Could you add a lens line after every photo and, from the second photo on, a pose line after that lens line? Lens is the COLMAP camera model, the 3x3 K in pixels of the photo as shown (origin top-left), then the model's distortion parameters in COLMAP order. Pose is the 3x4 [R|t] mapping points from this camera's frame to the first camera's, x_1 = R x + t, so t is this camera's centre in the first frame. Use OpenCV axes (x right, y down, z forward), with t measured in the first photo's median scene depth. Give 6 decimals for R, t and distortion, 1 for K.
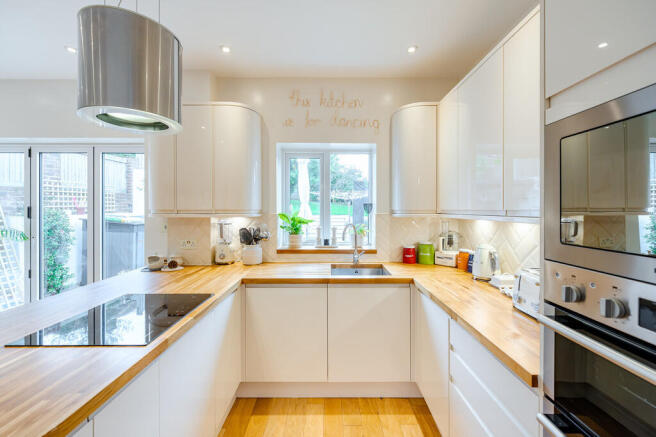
lens RADIAL K [[266.5, 0, 329.2], [0, 266.5, 207.5], [0, 0, 1]] dist [0.004758, 0.000153]
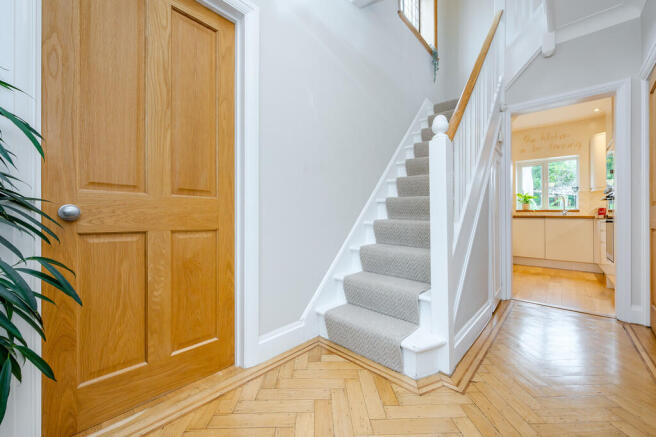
lens RADIAL K [[266.5, 0, 325.2], [0, 266.5, 215.6], [0, 0, 1]] dist [0.004758, 0.000153]
pose [[0.749027, -0.002515, -0.662535, 0.084410], [-0.005835, 0.999929, -0.010391, 0.238605], [0.662514, 0.011649, 0.748959, -1.699781]]
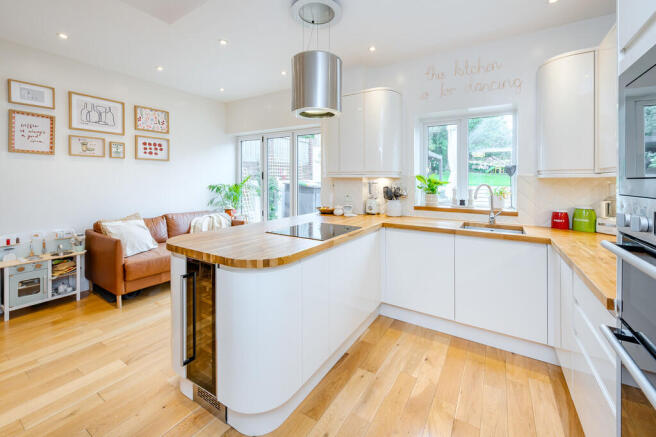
lens RADIAL K [[266.5, 0, 338.4], [0, 266.5, 177.0], [0, 0, 1]] dist [0.004758, 0.000153]
pose [[0.859764, -0.000591, -0.510692, 0.114167], [-0.003451, 0.999970, -0.006966, 0.040049], [0.510680, 0.007751, 0.859736, -0.172717]]
